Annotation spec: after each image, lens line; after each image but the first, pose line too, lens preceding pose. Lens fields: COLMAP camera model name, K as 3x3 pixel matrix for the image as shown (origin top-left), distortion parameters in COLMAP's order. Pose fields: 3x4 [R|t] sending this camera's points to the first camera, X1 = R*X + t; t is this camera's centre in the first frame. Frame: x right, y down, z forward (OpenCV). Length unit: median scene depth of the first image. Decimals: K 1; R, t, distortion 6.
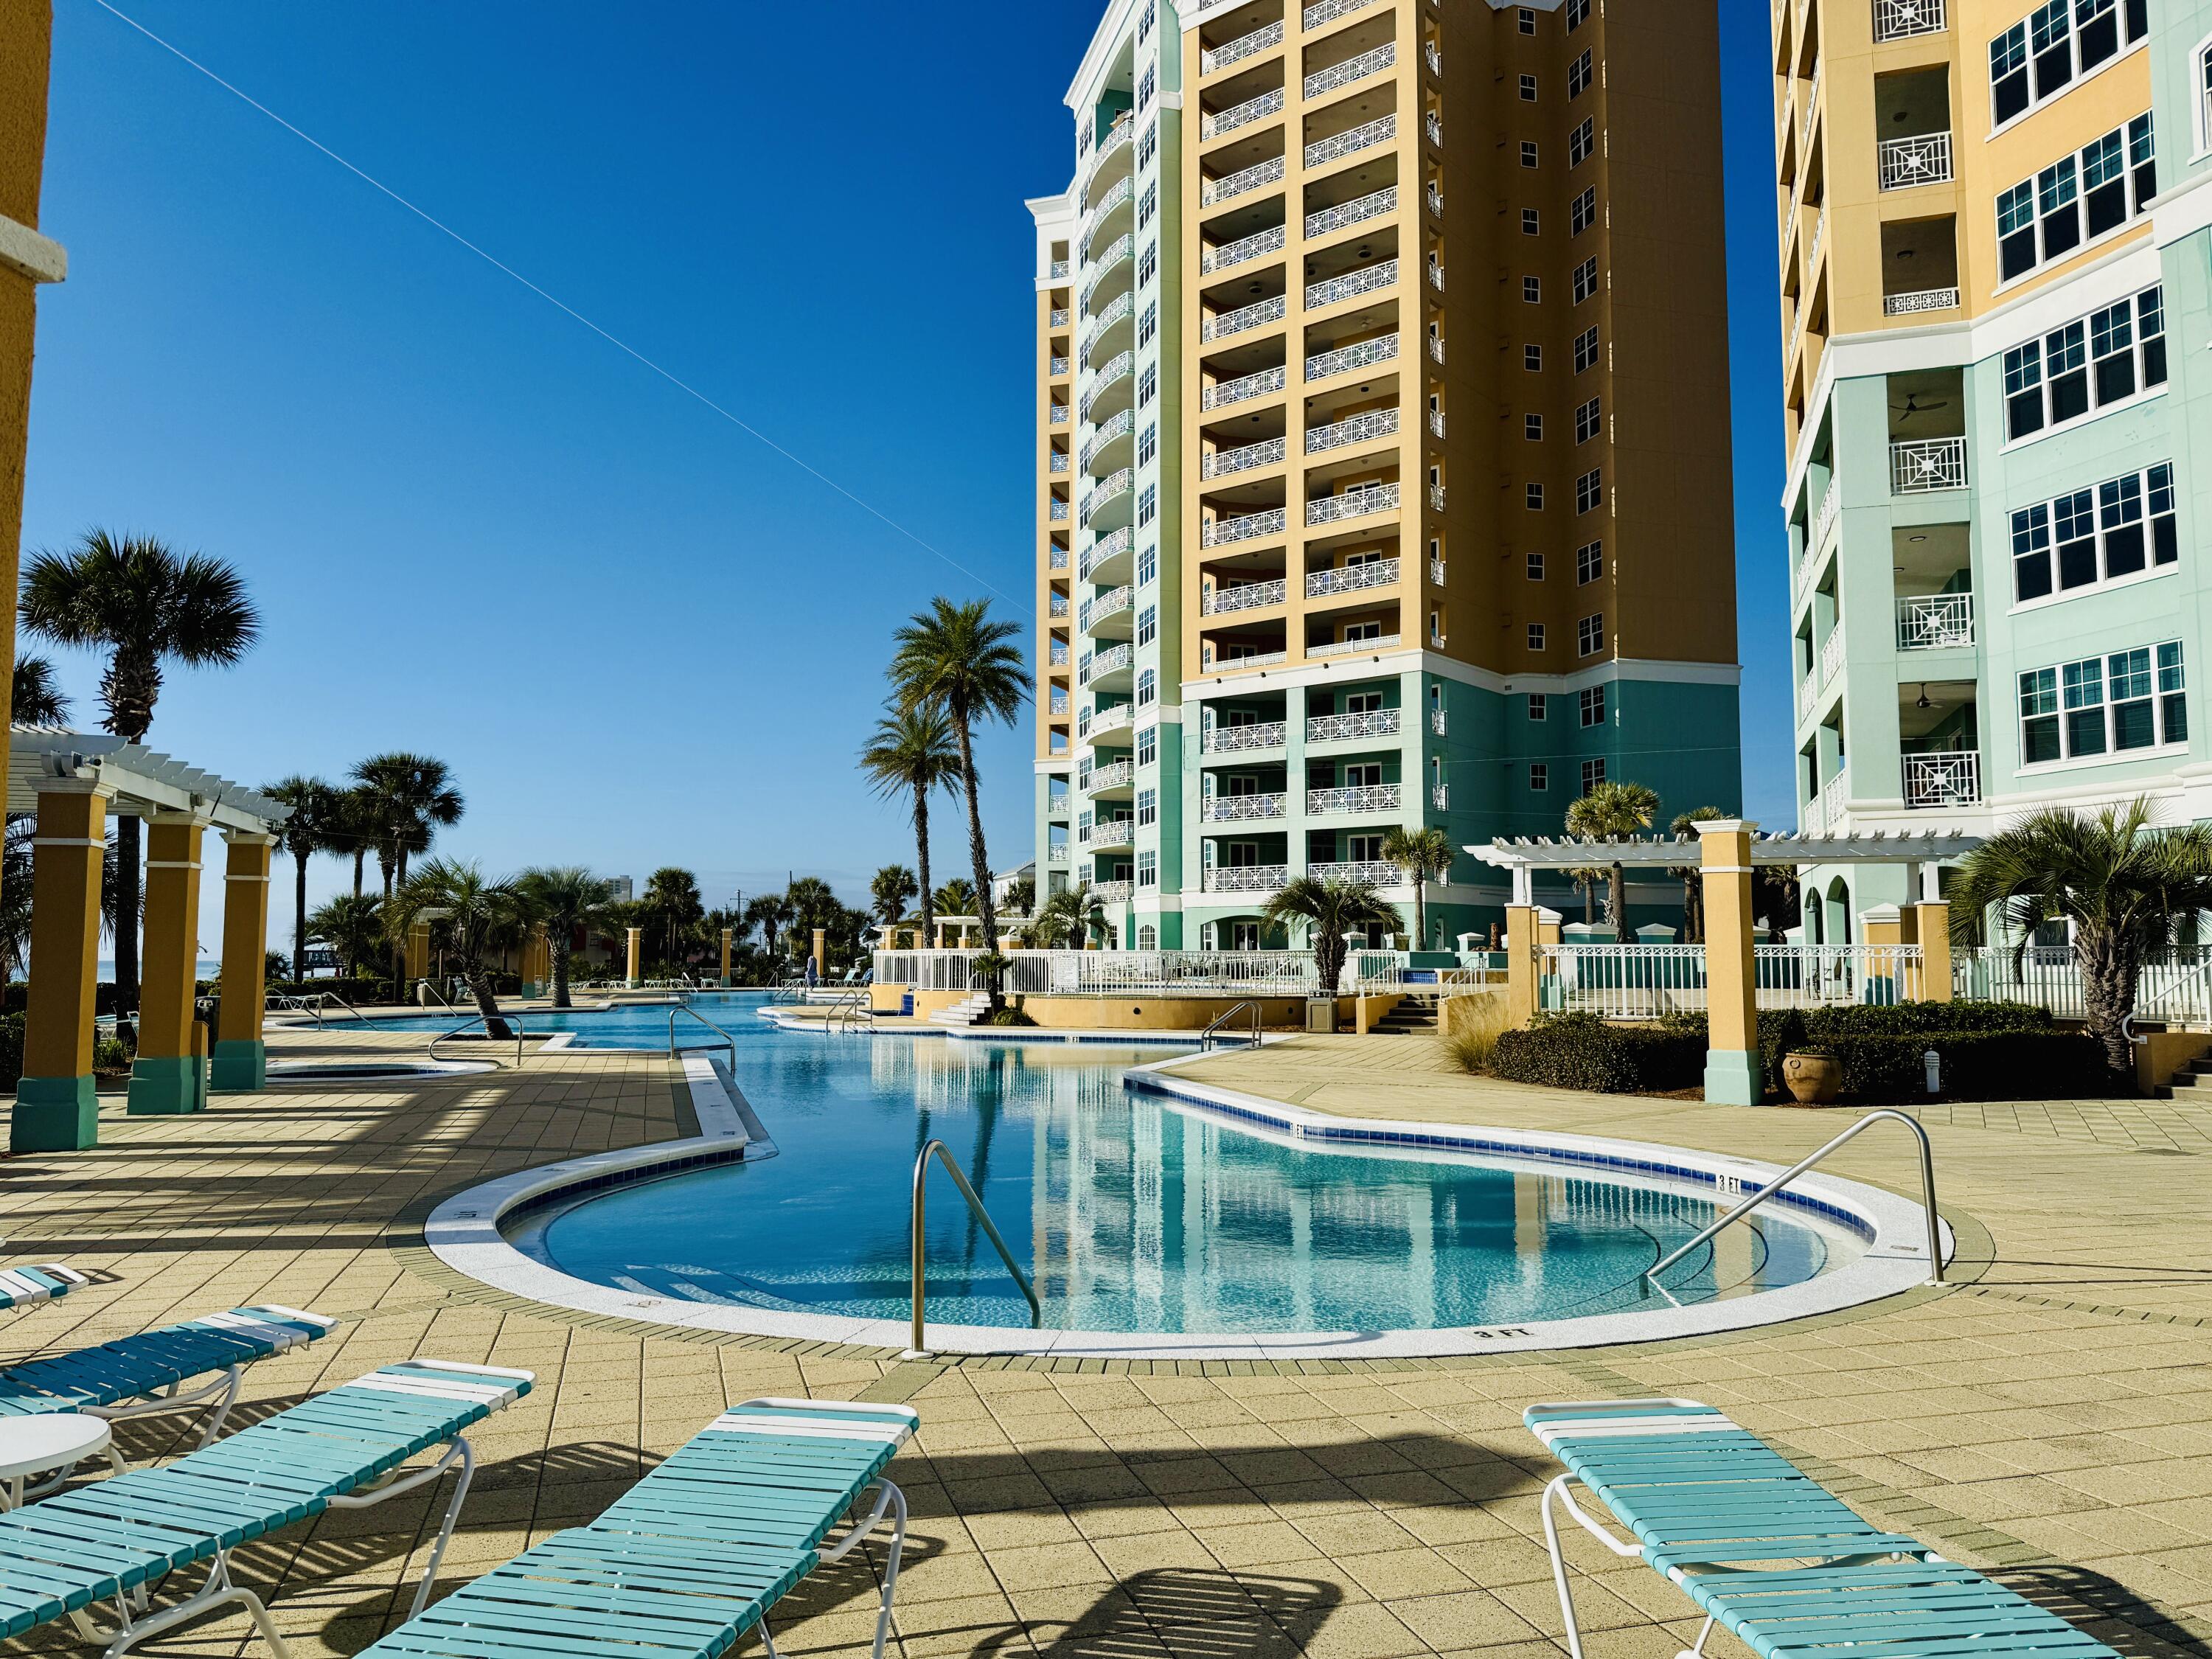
lens RADIAL K [[1570.6, 0, 1097.2], [0, 1570.6, 840.0], [0, 0, 1]] dist [0.159699, -0.275670]
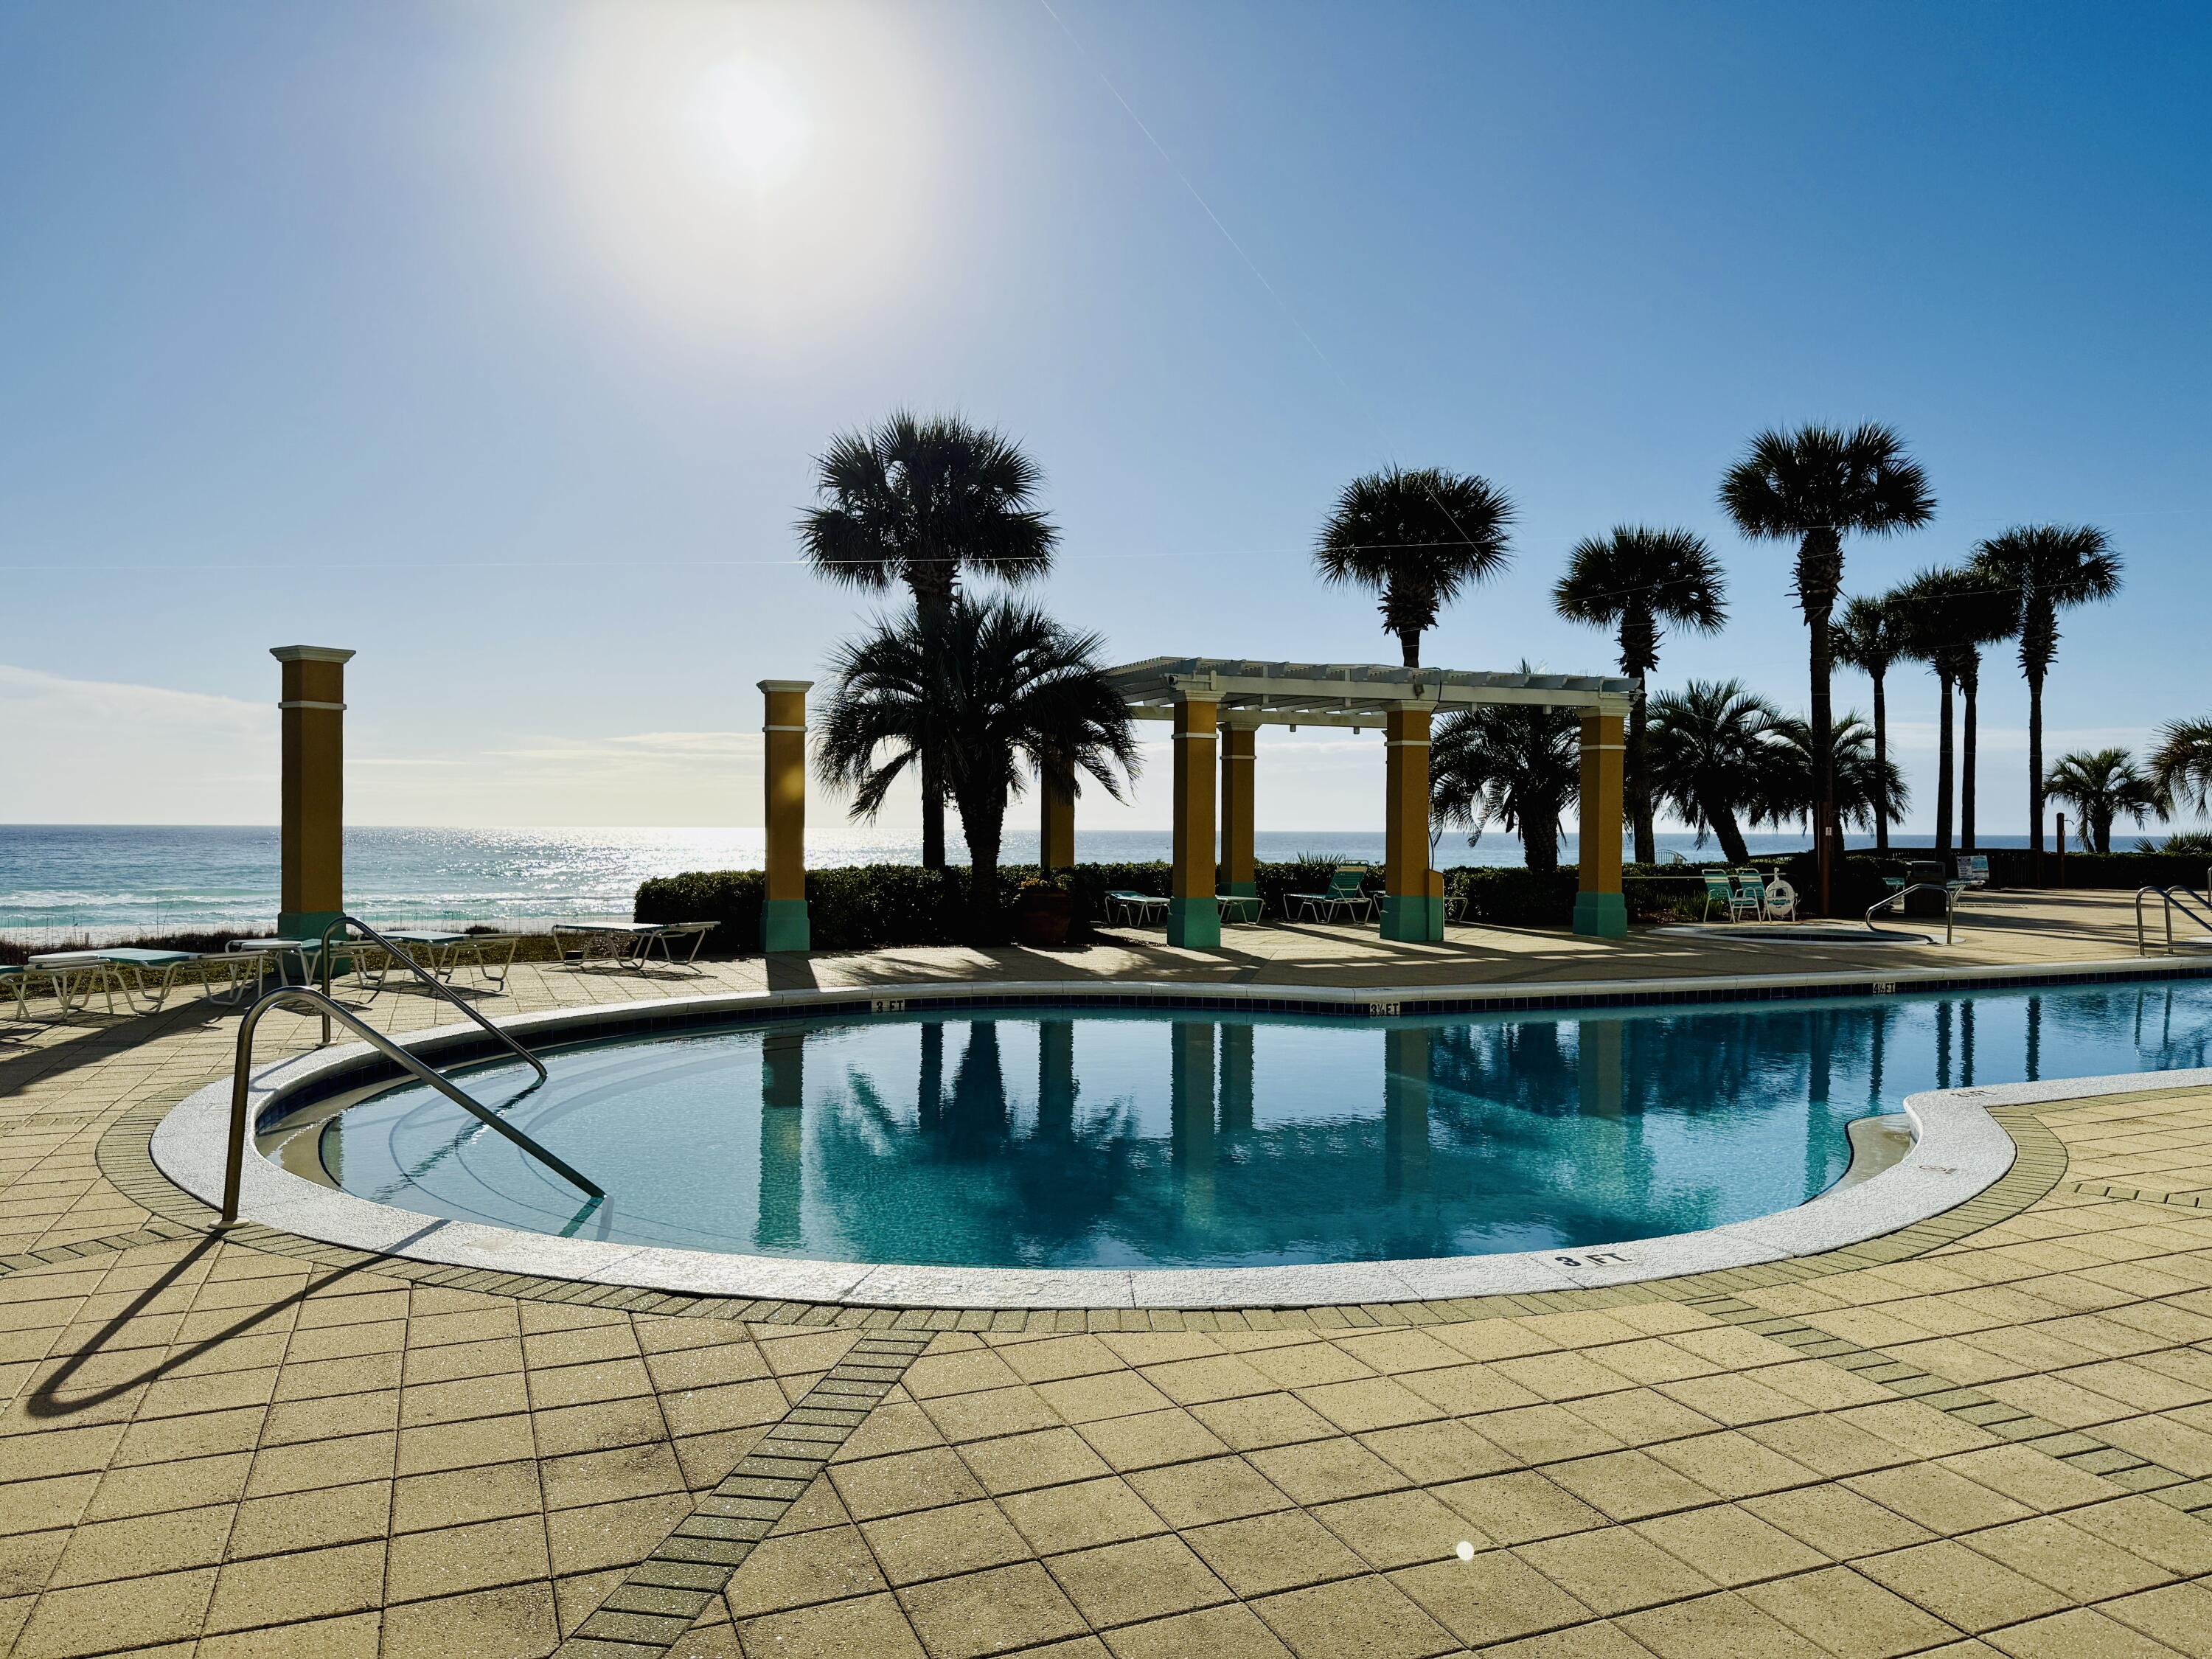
lens RADIAL K [[1557.9, 0, 1107.6], [0, 1557.9, 842.1], [0, 0, 1]] dist [0.099063, -0.131499]
pose [[0.084000, 0.006829, -0.996442, 0.186211], [0.068216, 0.997591, 0.012588, 0.018728], [0.994128, -0.069031, 0.083332, 0.199698]]
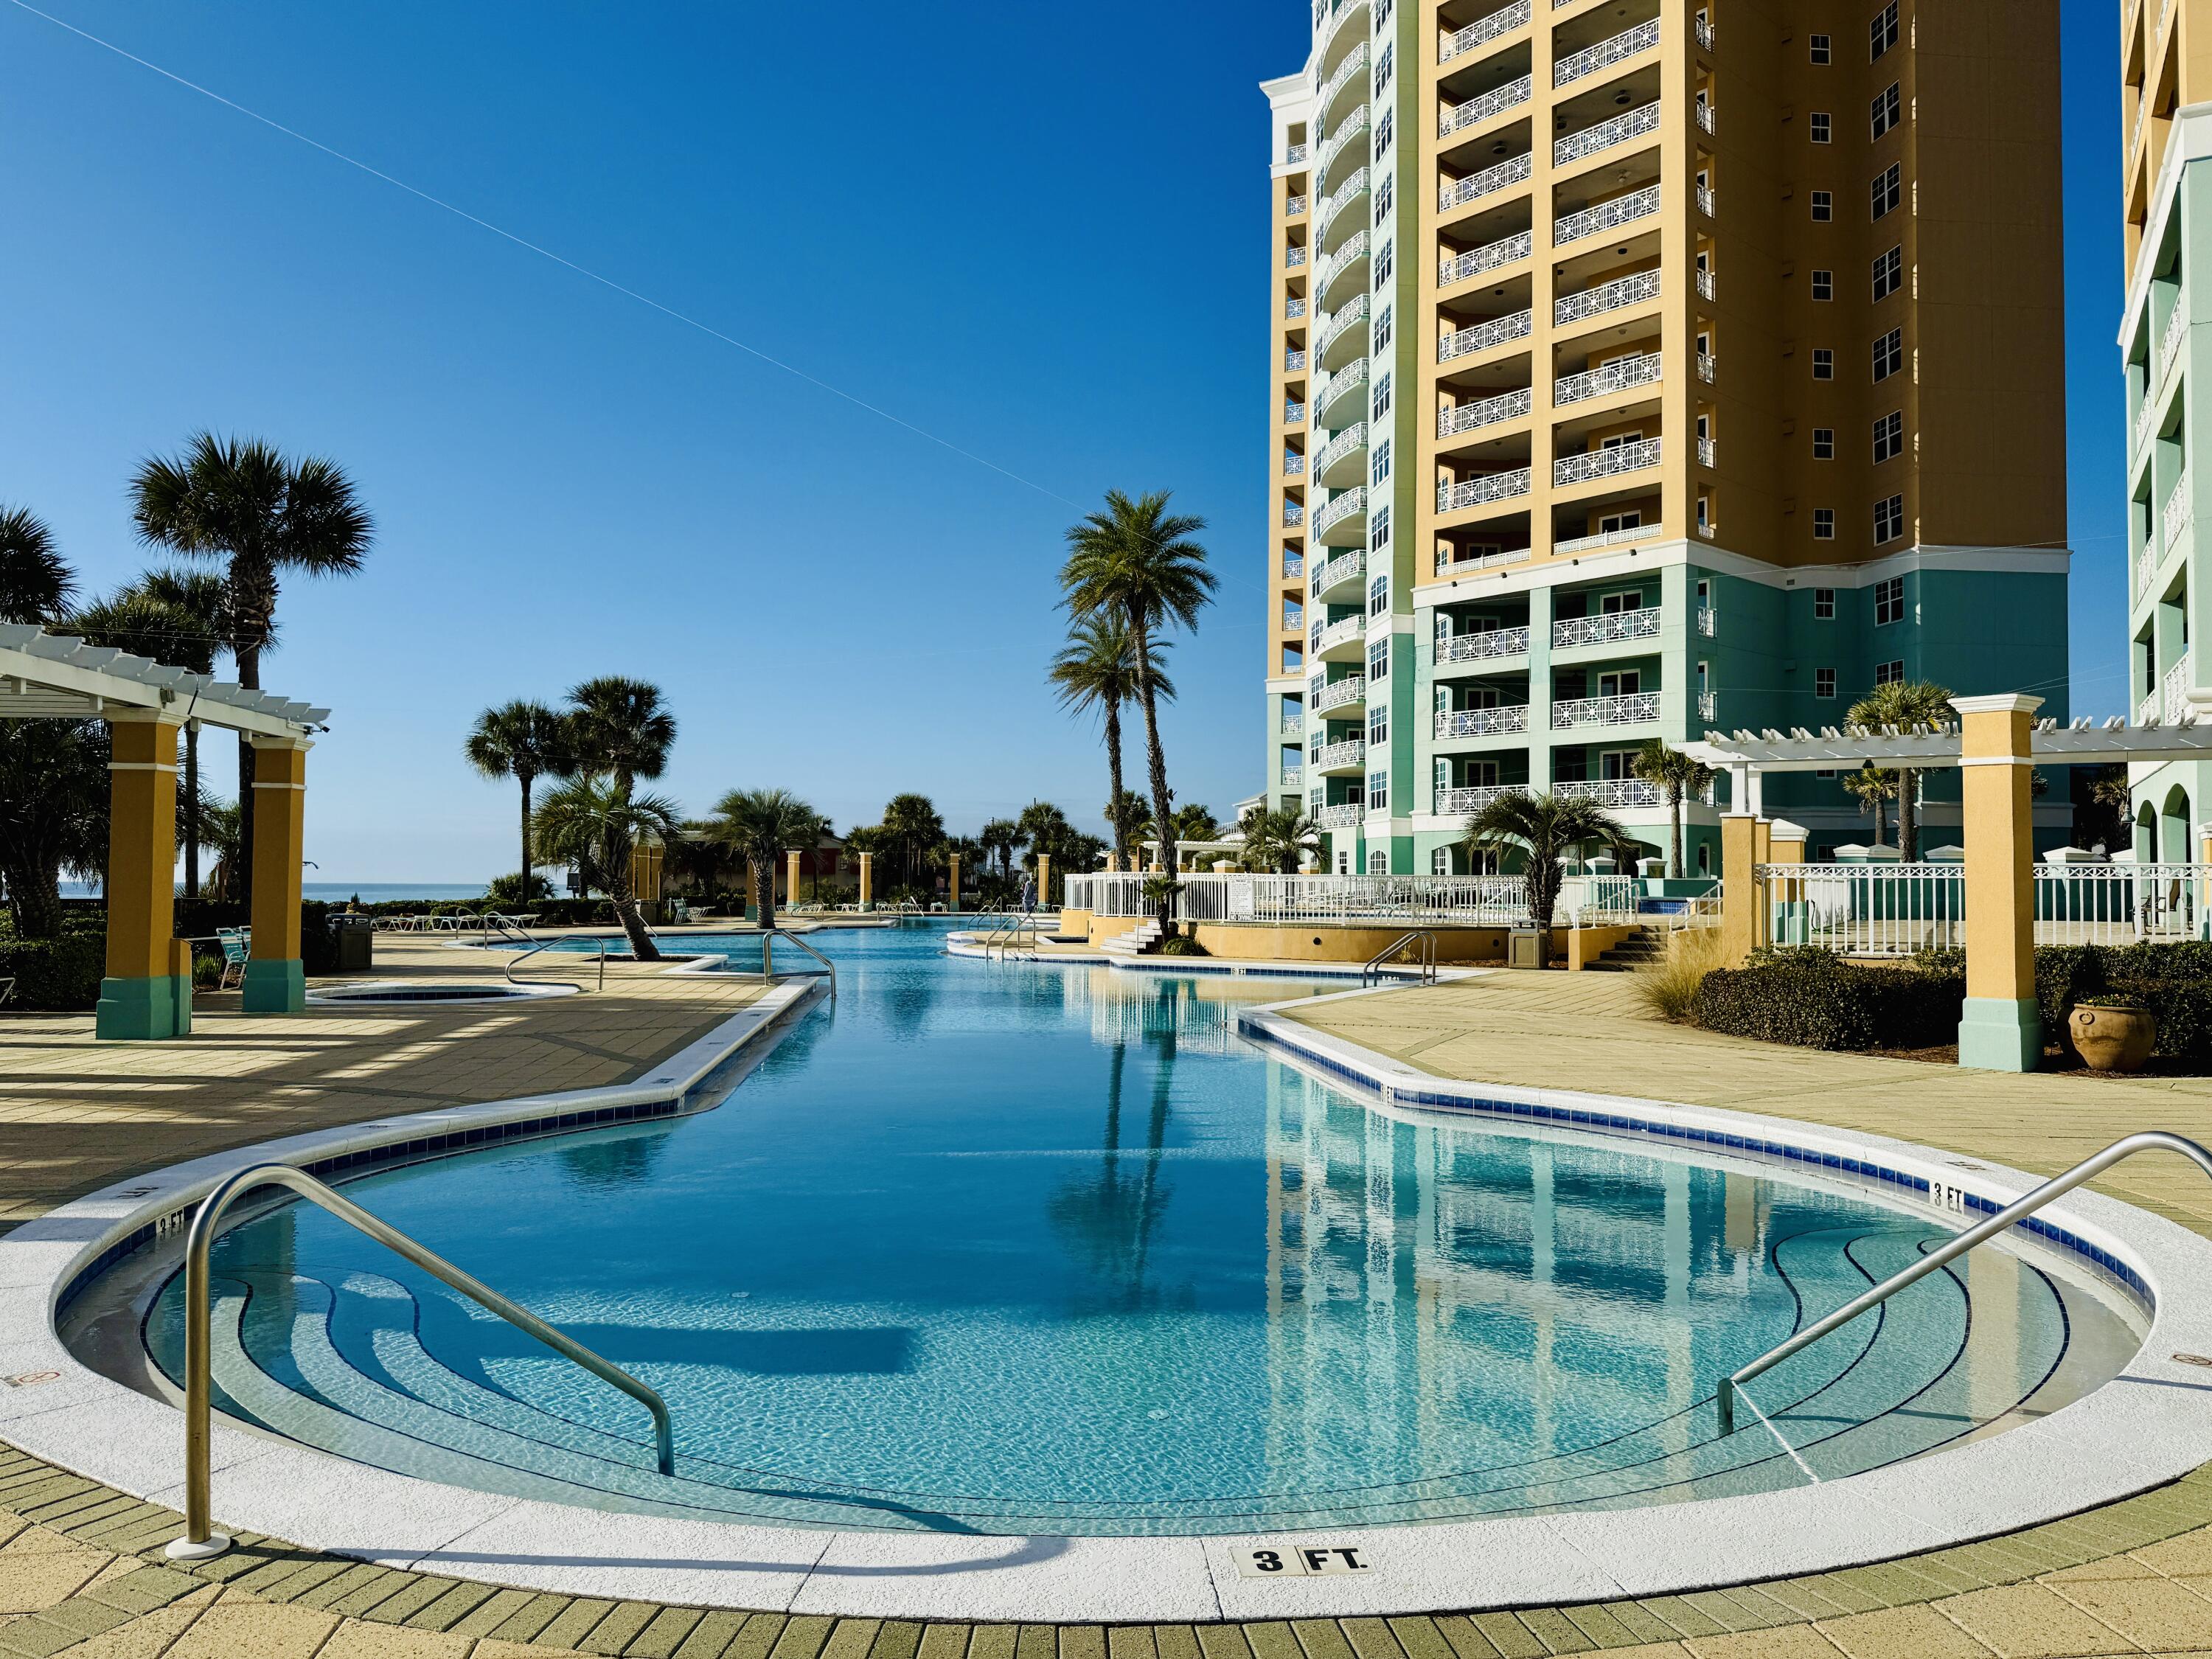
lens RADIAL K [[1554.3, 0, 1105.0], [0, 1554.3, 841.5], [0, 0, 1]] dist [0.159033, -0.321757]
pose [[0.985288, 0.000337, -0.170905, 0.034827], [0.007395, 0.998977, 0.044606, 0.006587], [0.170745, -0.045214, 0.984277, 0.062341]]
